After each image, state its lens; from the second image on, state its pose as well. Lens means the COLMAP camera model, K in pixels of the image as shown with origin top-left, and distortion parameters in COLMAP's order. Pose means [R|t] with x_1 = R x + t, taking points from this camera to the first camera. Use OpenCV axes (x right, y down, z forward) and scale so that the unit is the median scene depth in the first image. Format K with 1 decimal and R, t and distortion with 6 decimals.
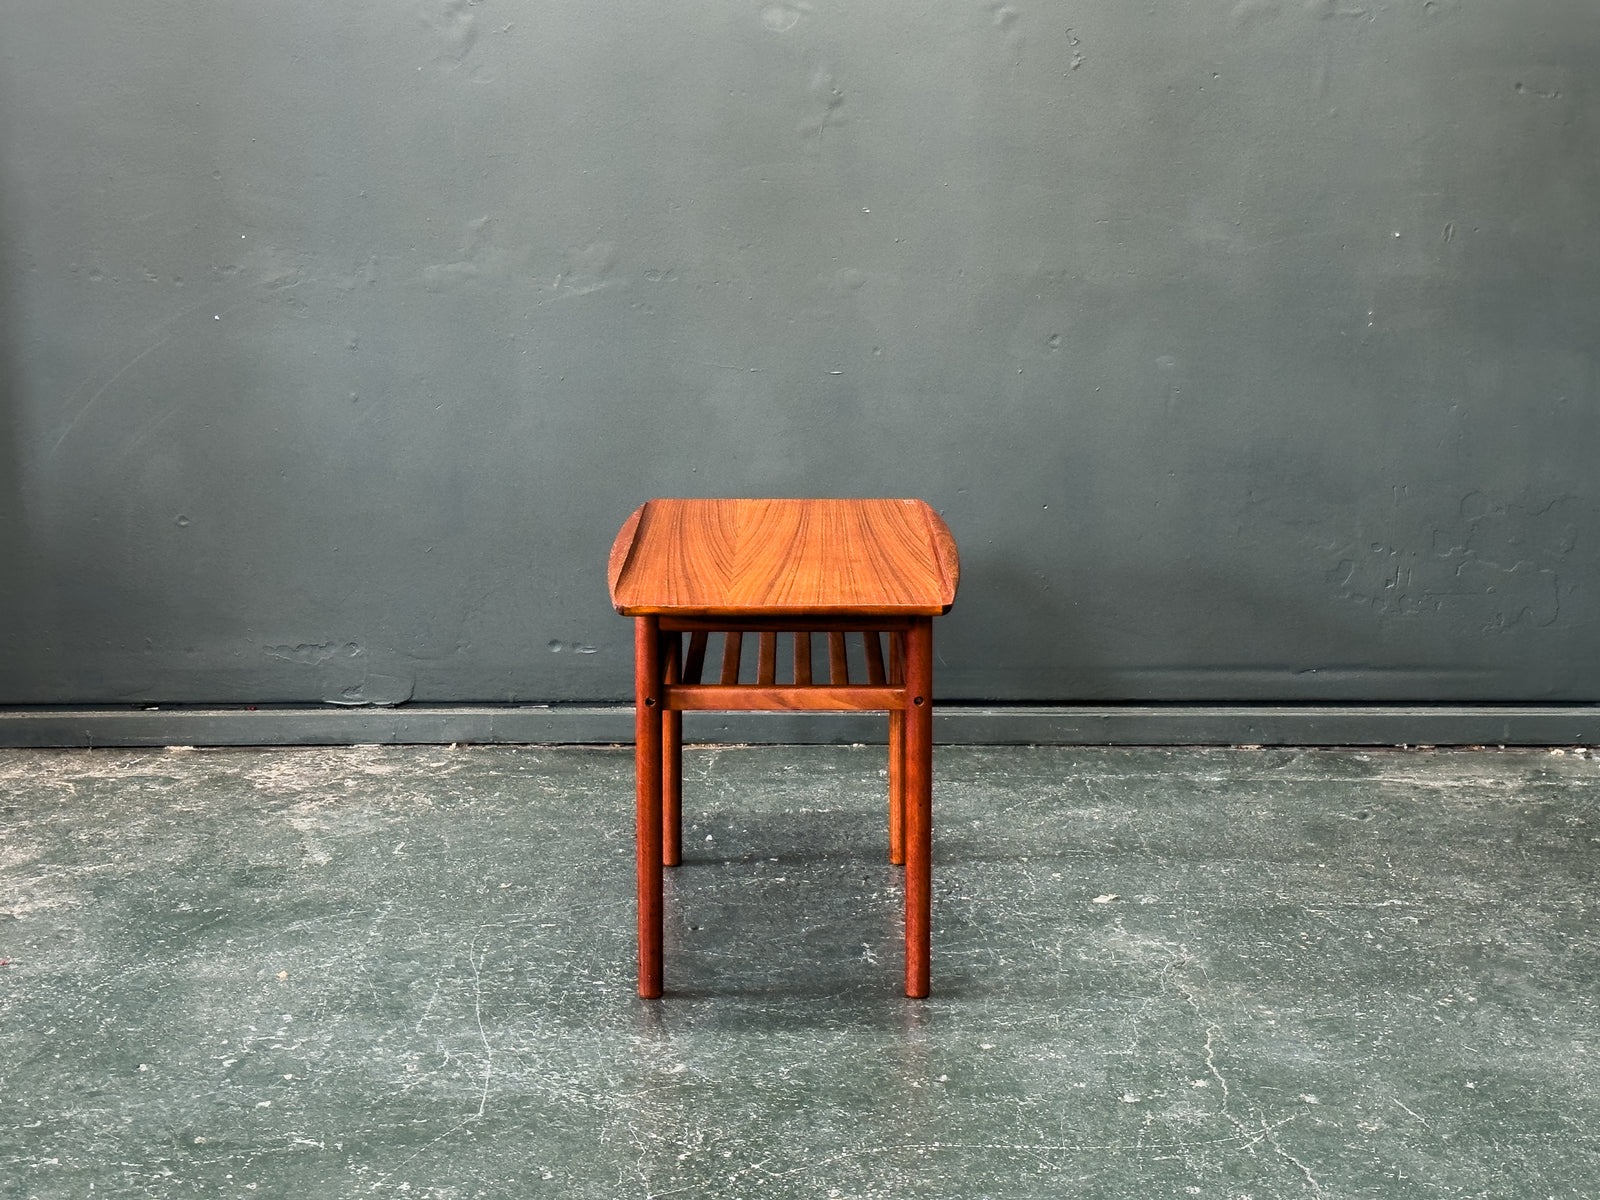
lens RADIAL K [[1759.4, 0, 814.2], [0, 1759.4, 491.0], [0, 0, 1]] dist [0.094286, 0.000000]
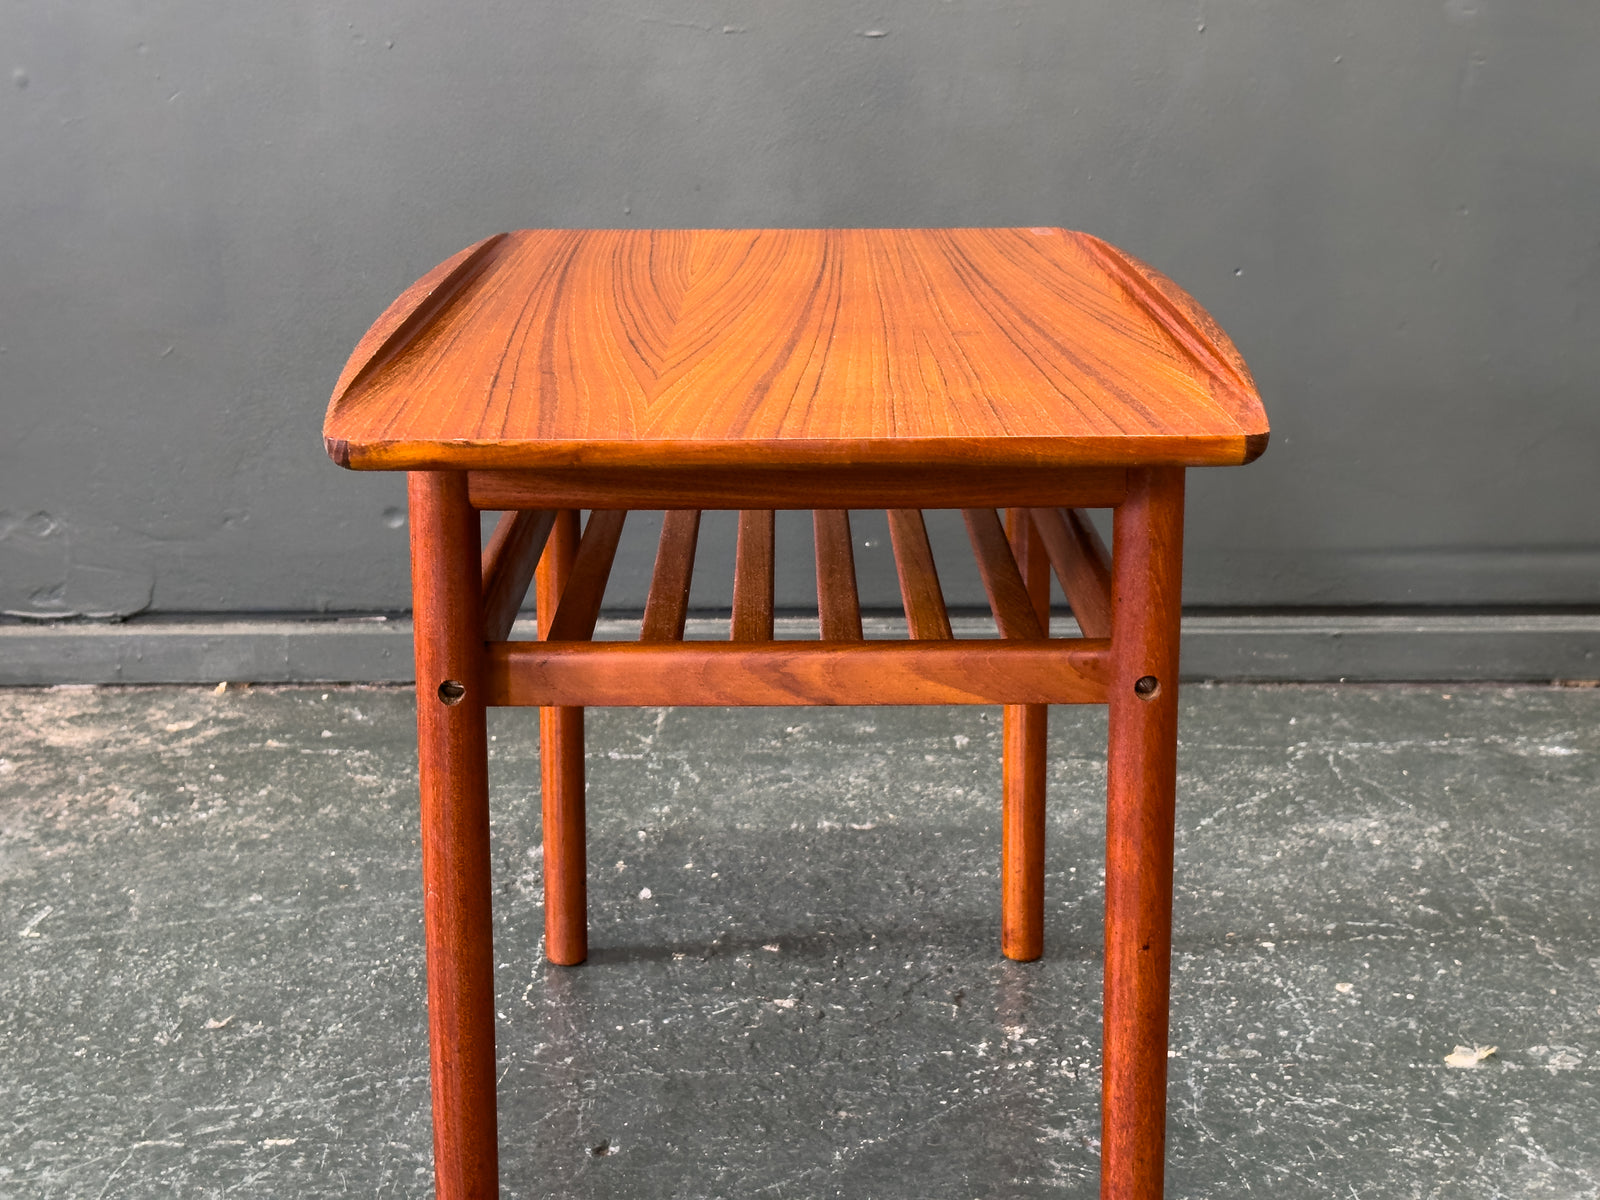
lens RADIAL K [[2073.5, 0, 812.4], [0, 2073.5, 465.6], [0, 0, 1]] dist [0.089434, 0.000000]
pose [[0.999991, -0.004169, -0.000068, -0.010244], [0.004163, 0.997371, 0.072347, 0.028050], [-0.000233, -0.072347, 0.997380, 0.413104]]
